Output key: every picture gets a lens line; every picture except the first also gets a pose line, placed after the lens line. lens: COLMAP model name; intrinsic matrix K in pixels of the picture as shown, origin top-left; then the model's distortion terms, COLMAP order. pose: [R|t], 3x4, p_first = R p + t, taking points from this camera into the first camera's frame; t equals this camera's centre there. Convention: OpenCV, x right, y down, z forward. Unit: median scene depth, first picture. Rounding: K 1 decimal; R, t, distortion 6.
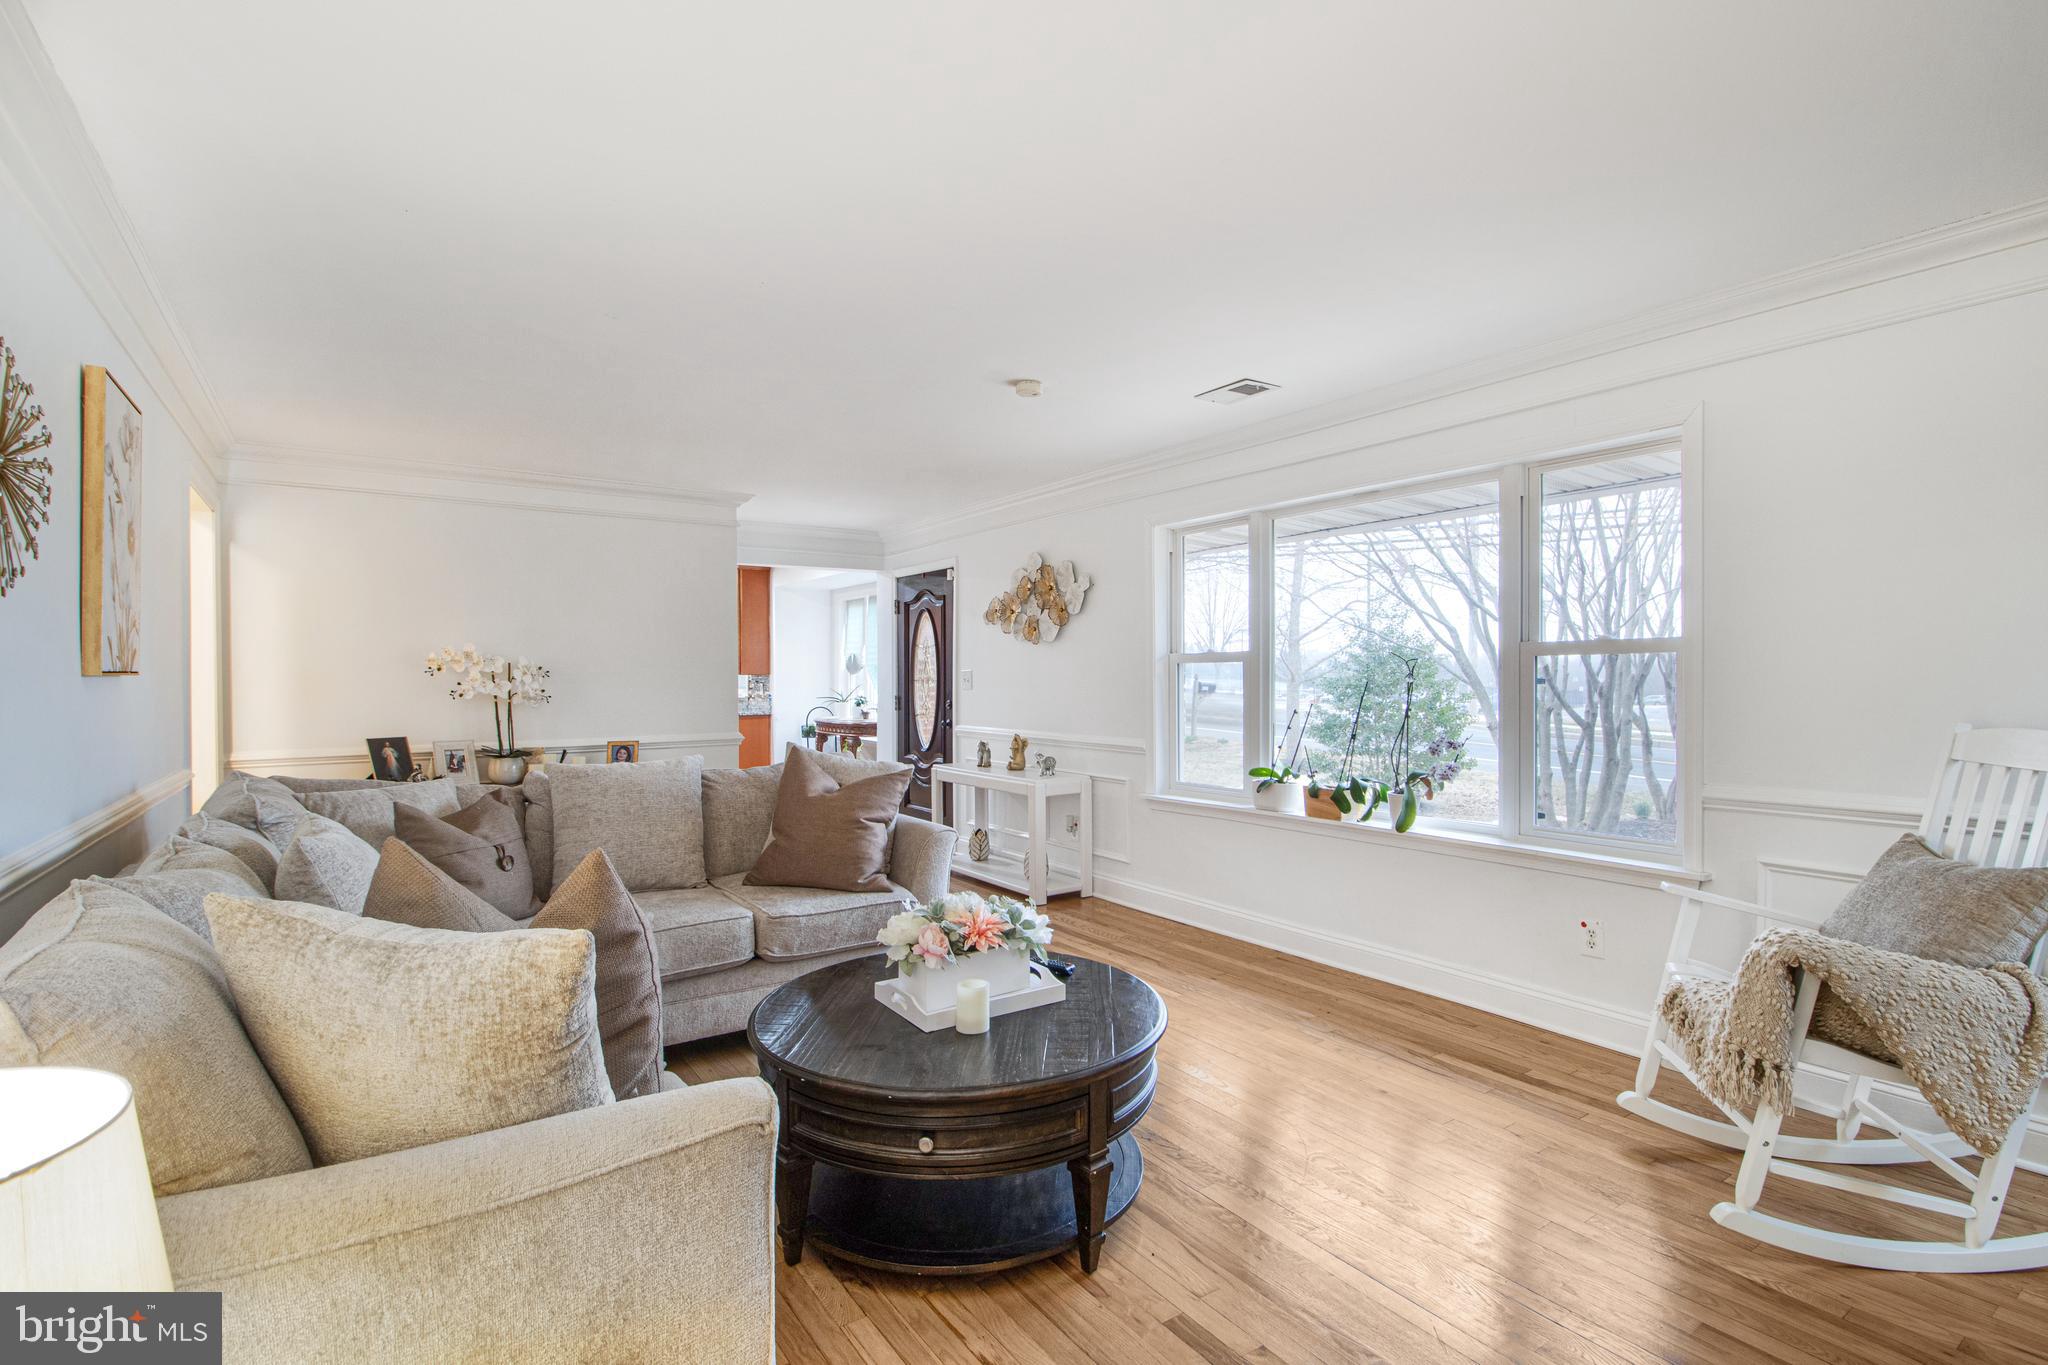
lens RADIAL K [[1003.3, 0, 1024.2], [0, 1003.3, 692.4], [0, 0, 1]] dist [0.003814, -0.000980]
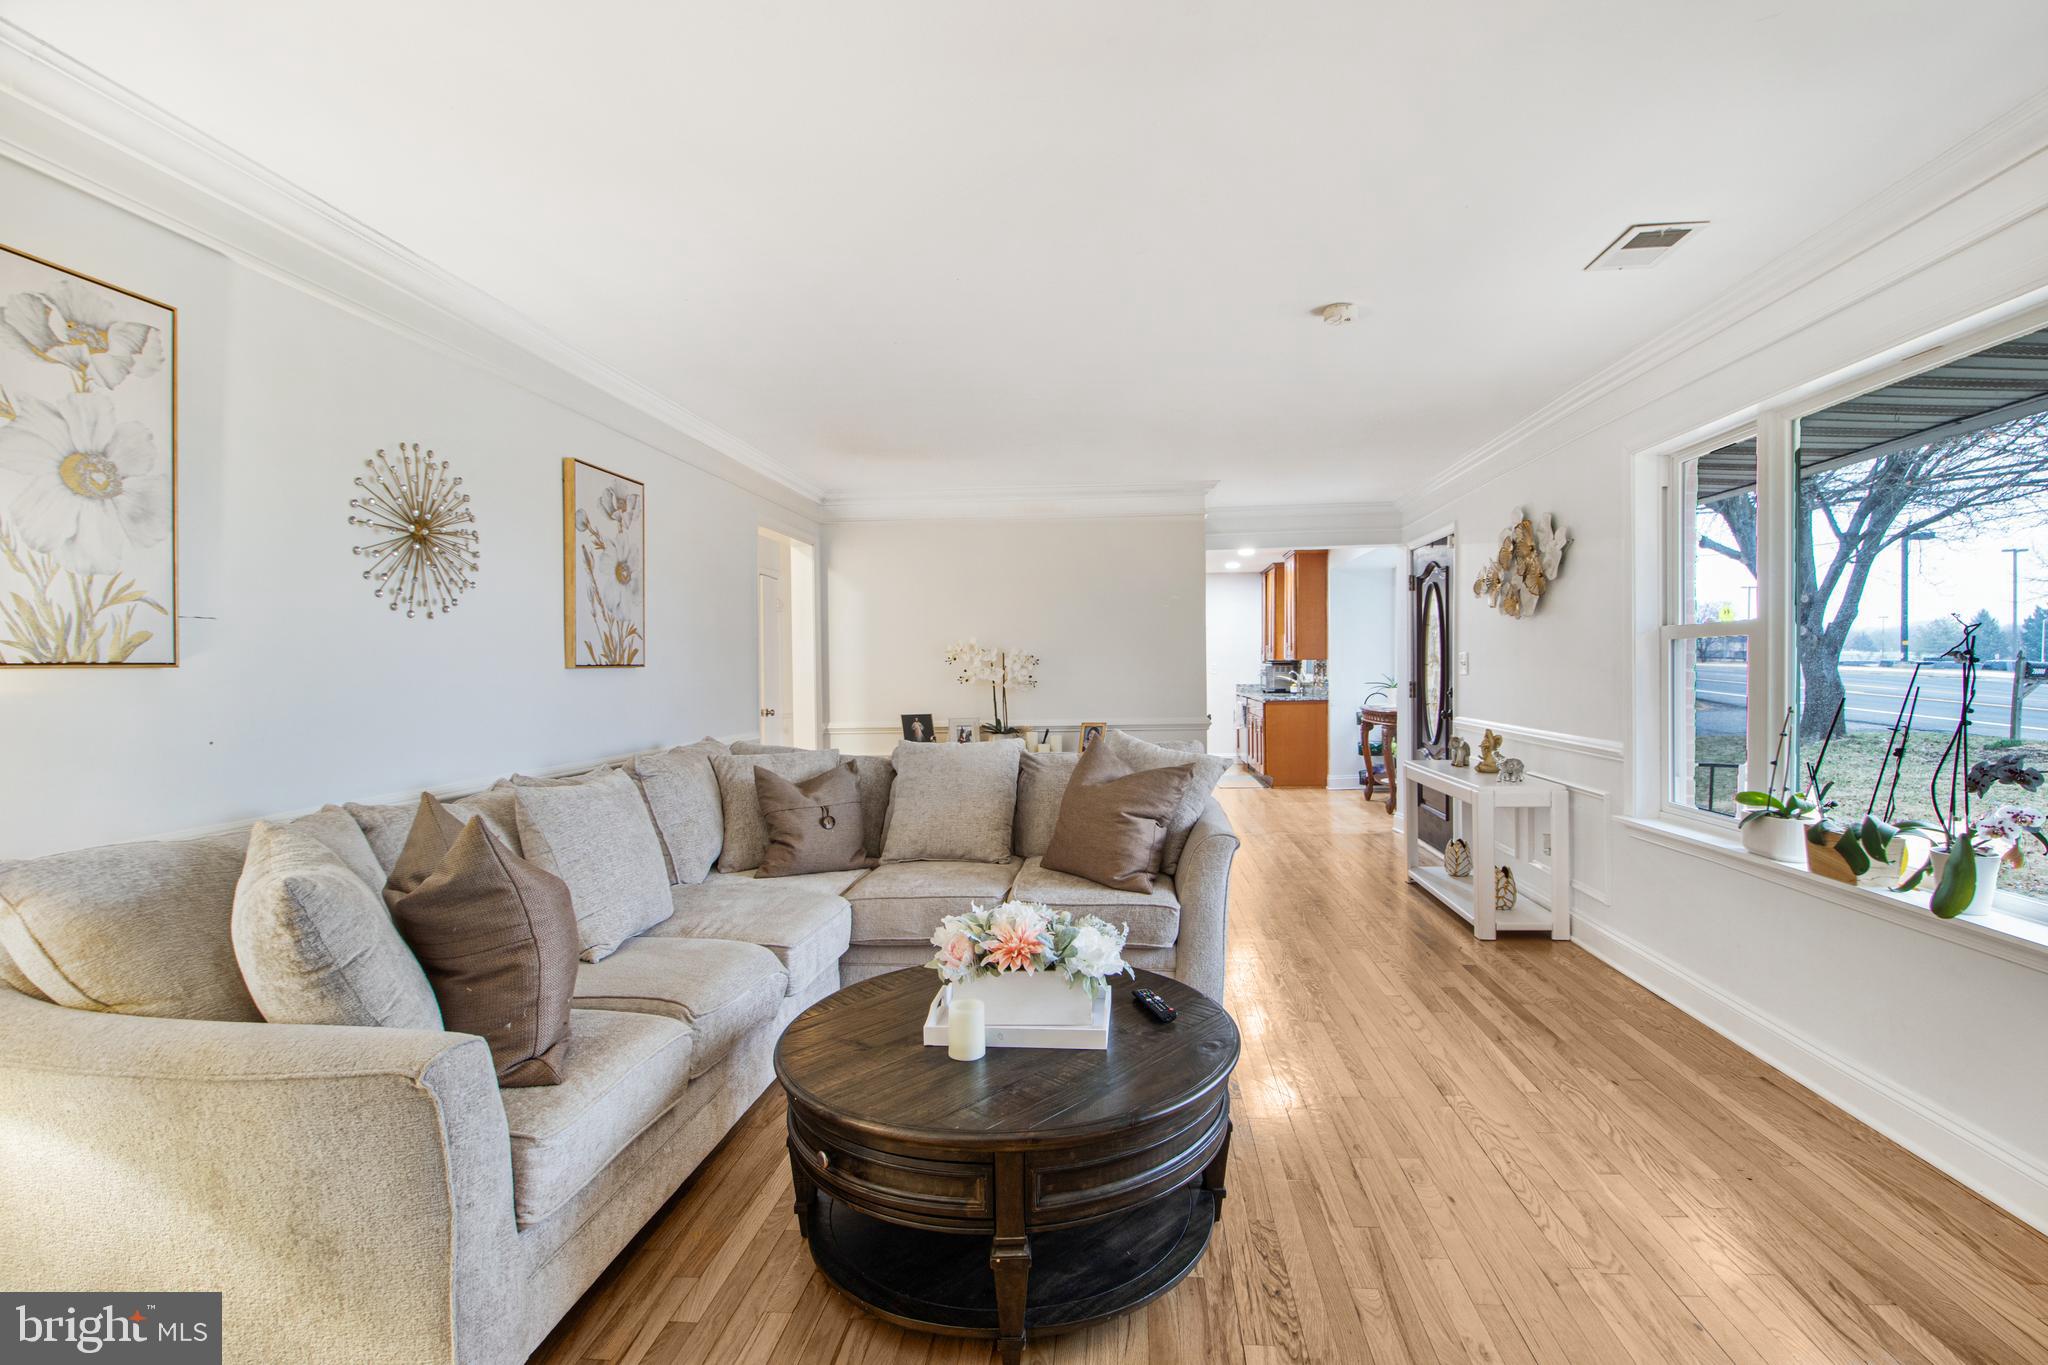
lens RADIAL K [[969.0, 0, 1024.0], [0, 969.0, 682.5], [0, 0, 1]] dist [-0.001485, -0.001401]
pose [[0.766874, 0.003962, -0.641786, 0.264234], [-0.000118, 0.999982, 0.006033, -0.002005], [0.641798, -0.004550, 0.766860, 0.177231]]
